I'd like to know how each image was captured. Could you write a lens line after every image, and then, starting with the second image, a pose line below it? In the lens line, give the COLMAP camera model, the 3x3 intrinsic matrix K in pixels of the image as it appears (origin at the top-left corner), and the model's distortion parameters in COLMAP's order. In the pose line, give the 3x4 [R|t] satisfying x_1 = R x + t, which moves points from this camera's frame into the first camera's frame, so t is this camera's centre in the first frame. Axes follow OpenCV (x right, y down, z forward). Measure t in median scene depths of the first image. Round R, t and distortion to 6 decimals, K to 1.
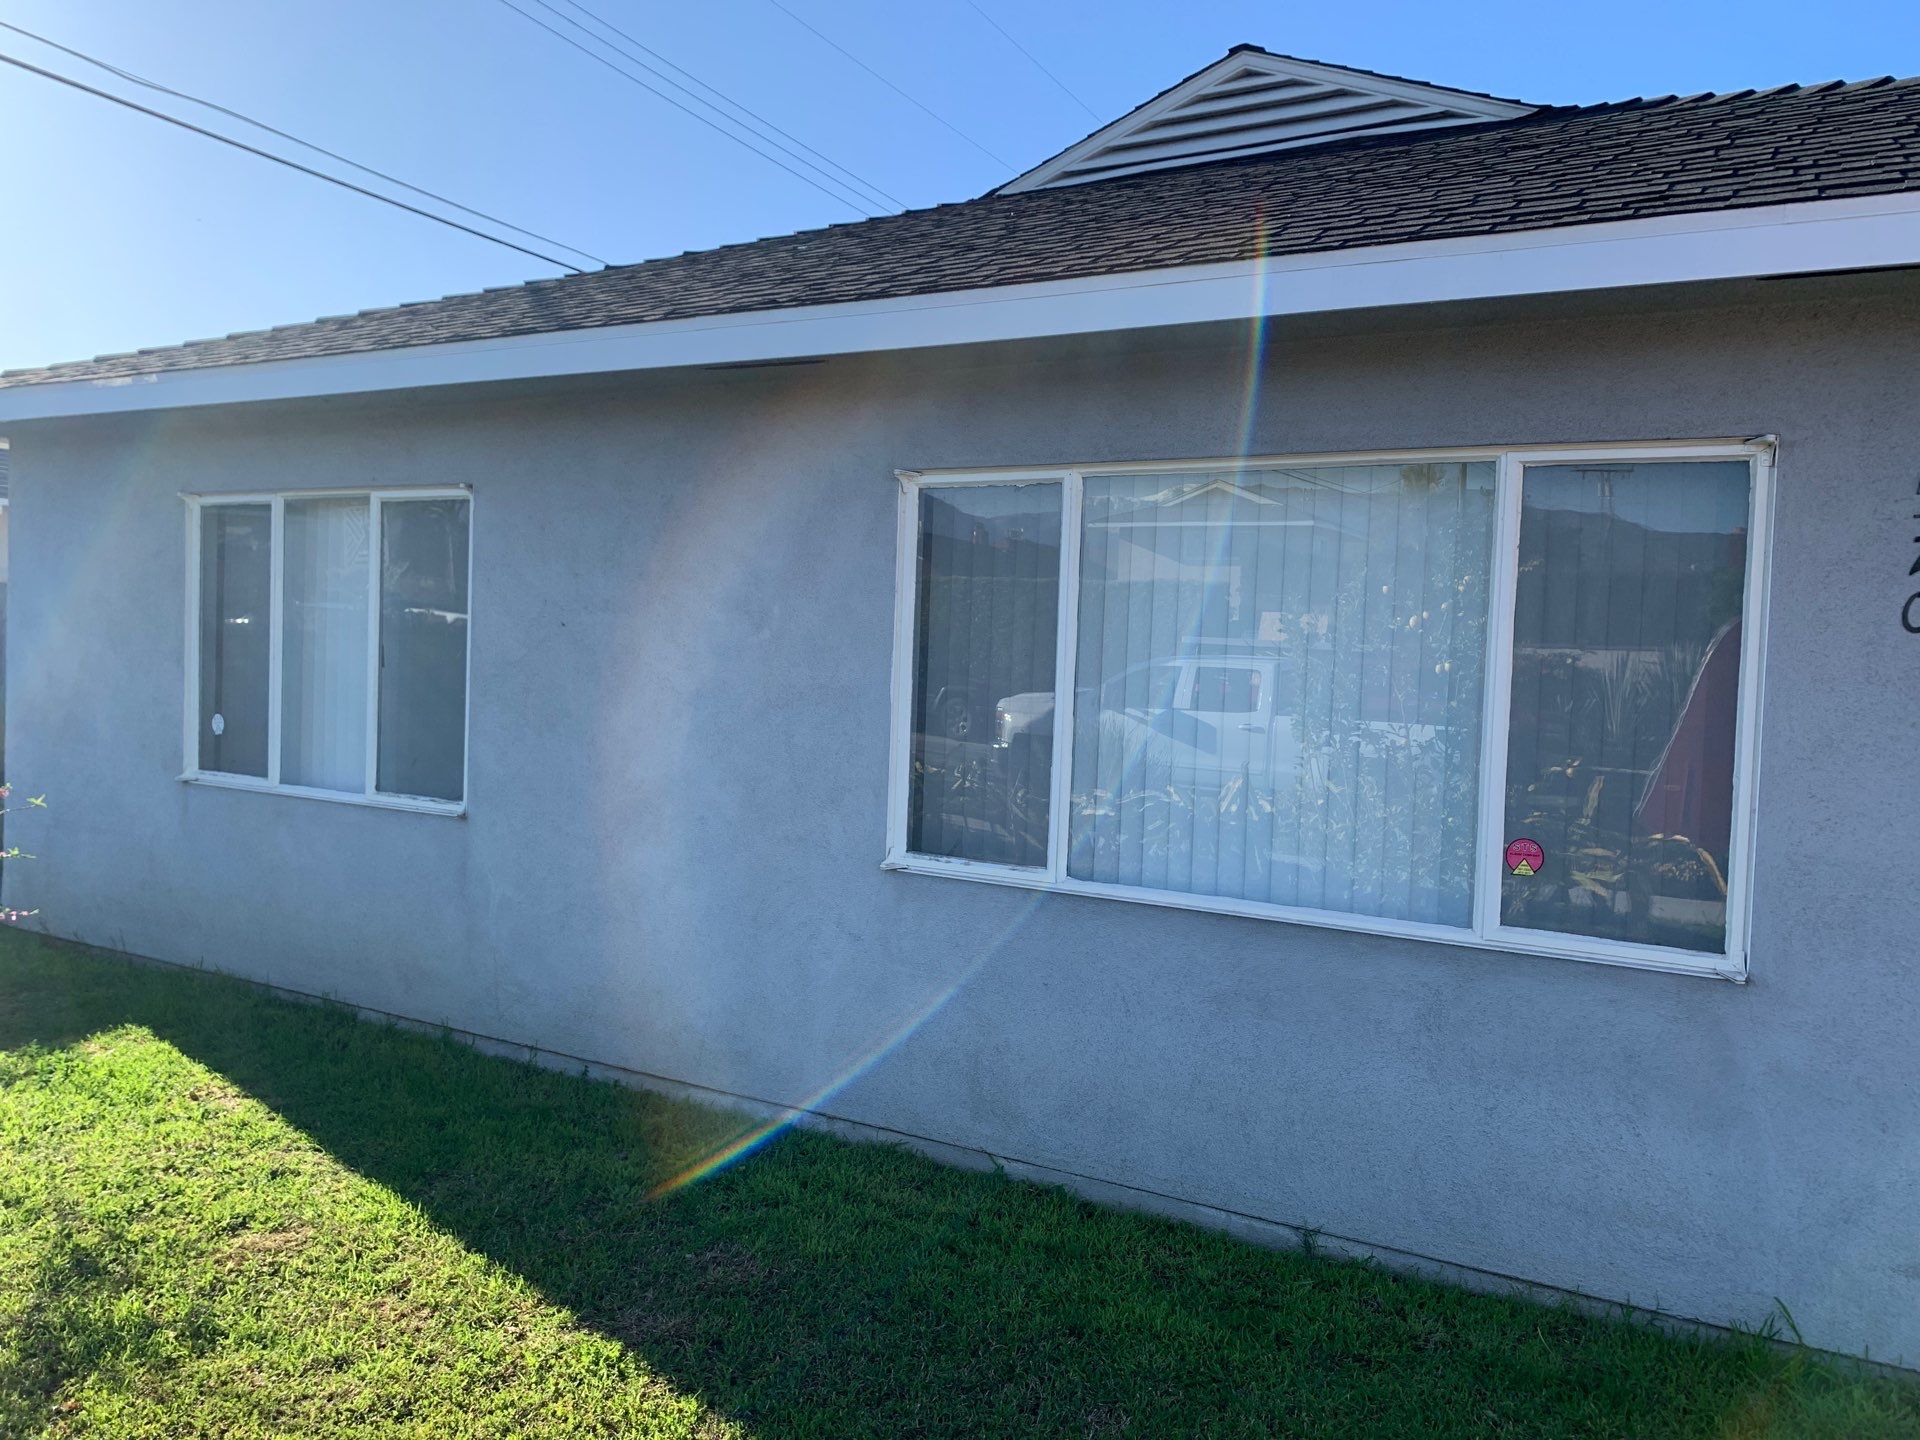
lens RADIAL K [[1484.7, 0, 965.0], [0, 1484.7, 699.6], [0, 0, 1]] dist [0.024636, -0.013228]
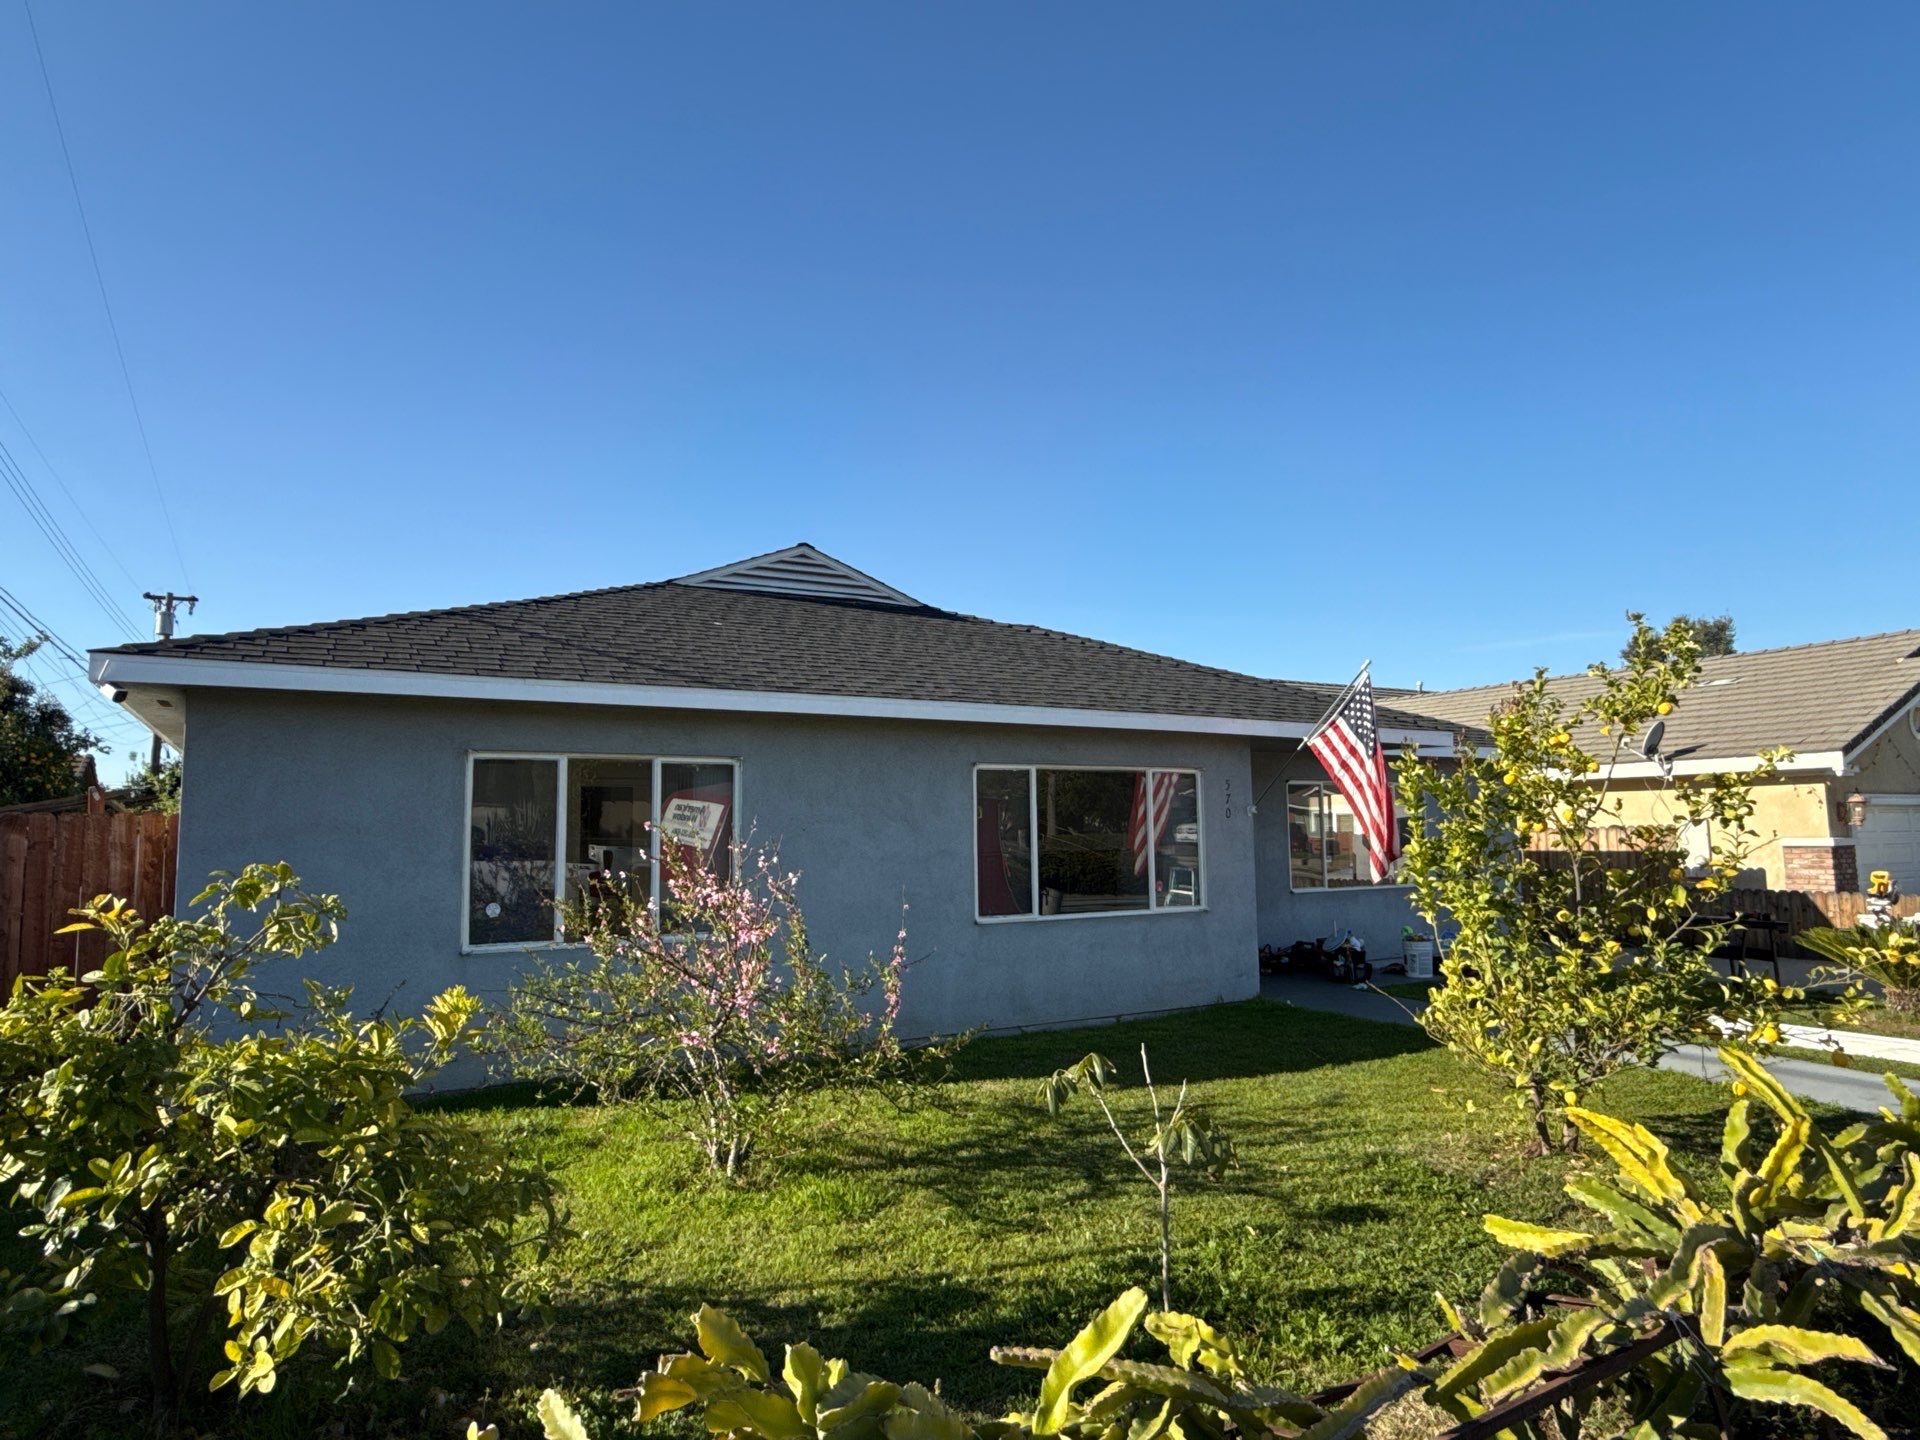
lens RADIAL K [[1380.9, 0, 949.4], [0, 1380.9, 705.4], [0, 0, 1]] dist [-0.009443, -0.004560]
pose [[0.451912, 0.048802, 0.890727, -2.382314], [0.067097, 0.993814, -0.088492, -0.051788], [-0.889536, 0.099755, 0.445842, -0.021542]]
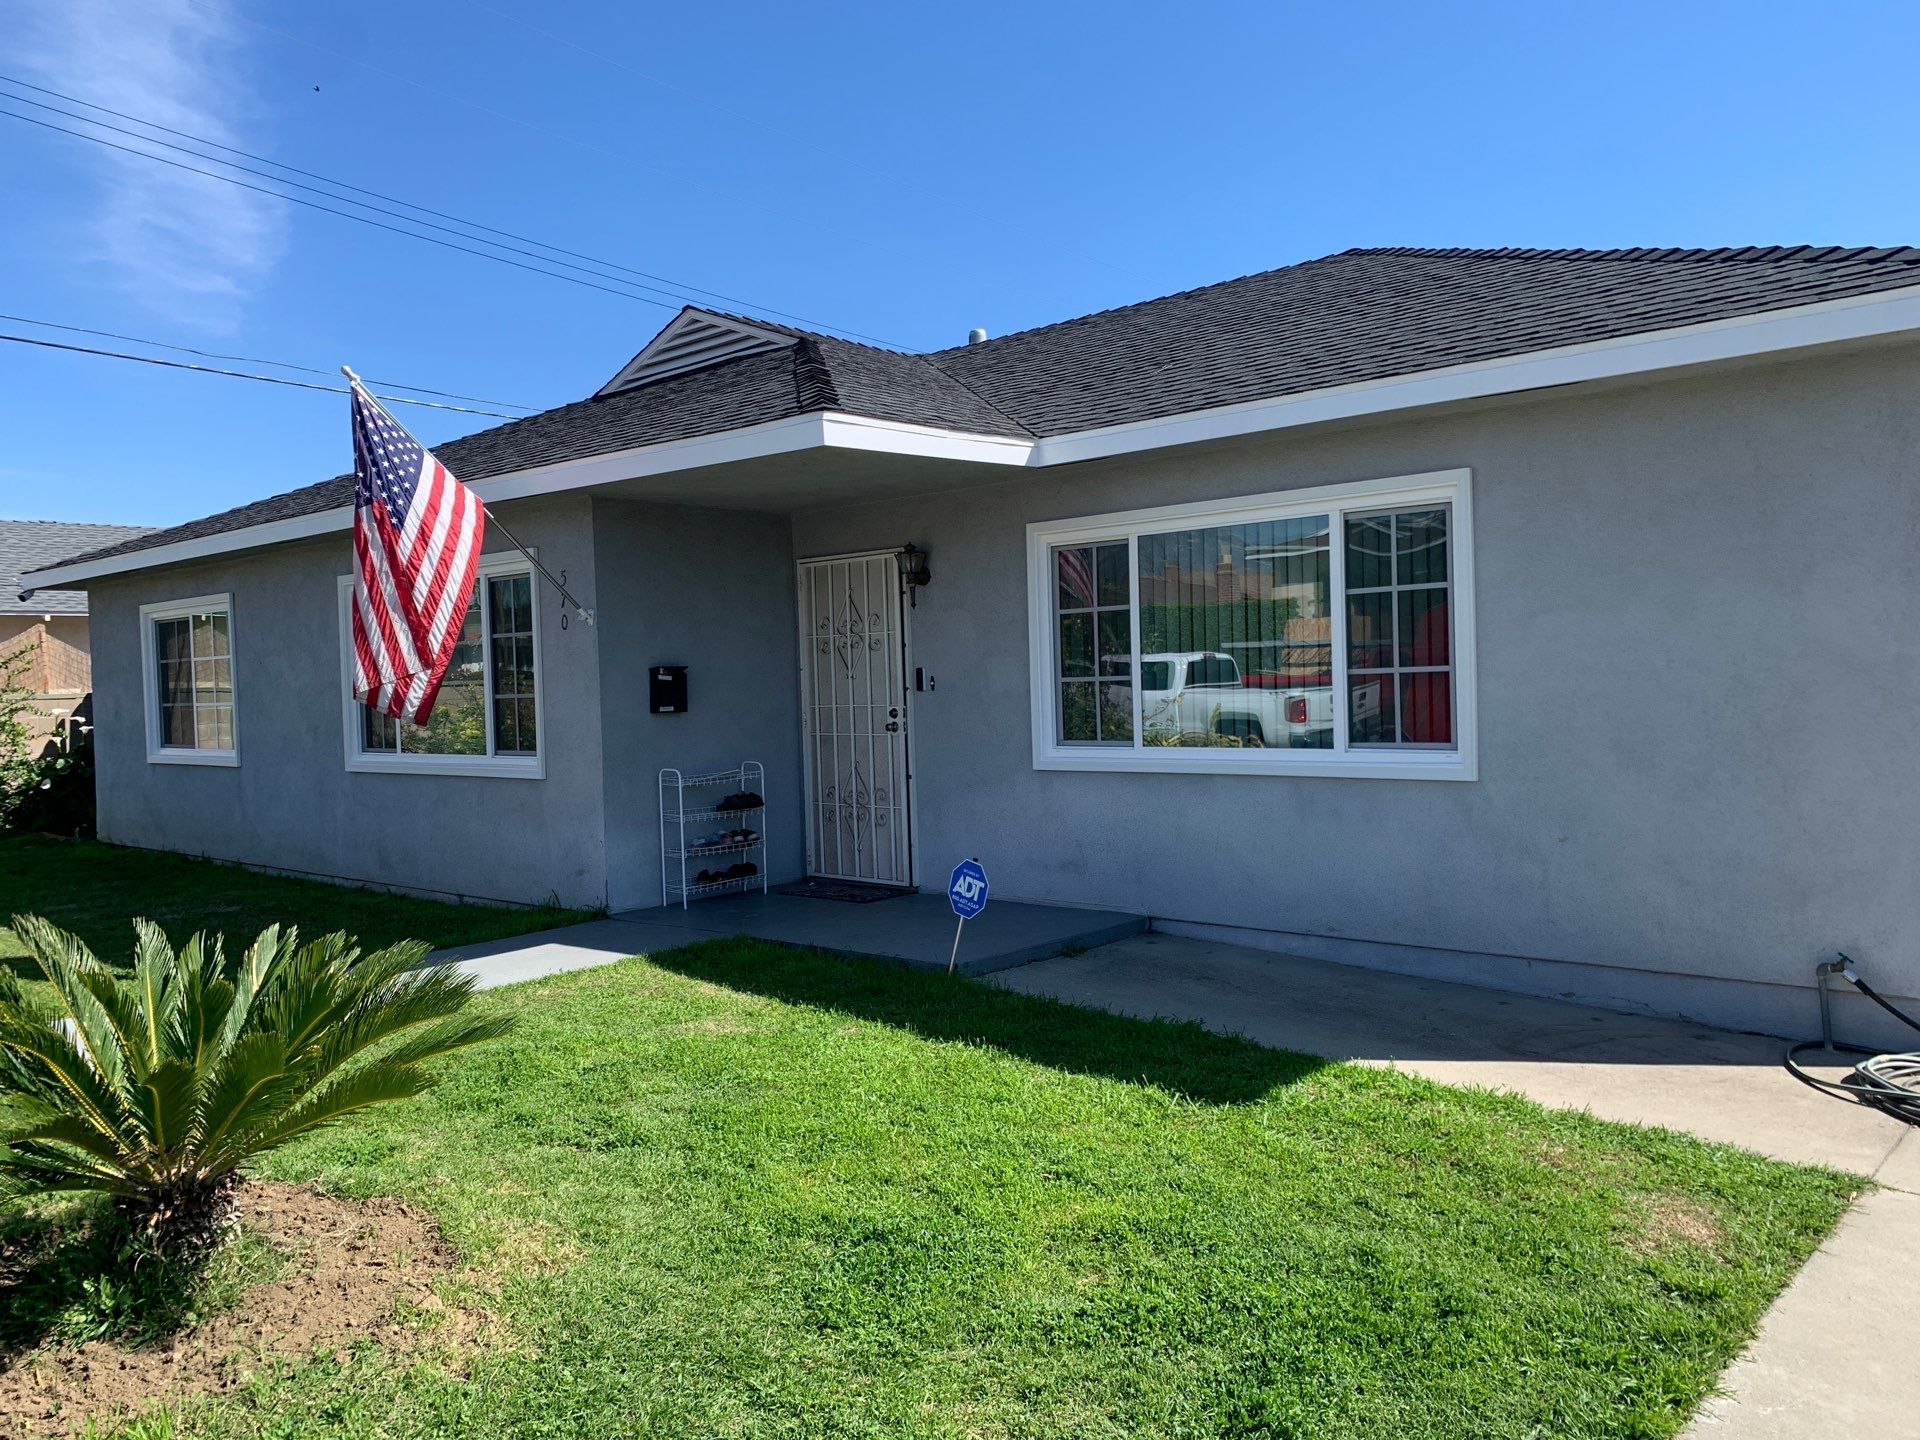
lens RADIAL K [[1484.7, 0, 957.5], [0, 1484.7, 708.3], [0, 0, 1]] dist [0.024636, -0.013228]
pose [[0.976808, -0.062003, -0.204943, 1.384941], [0.058938, 0.998040, -0.021033, 0.143325], [0.205846, 0.008467, 0.978548, -1.066402]]
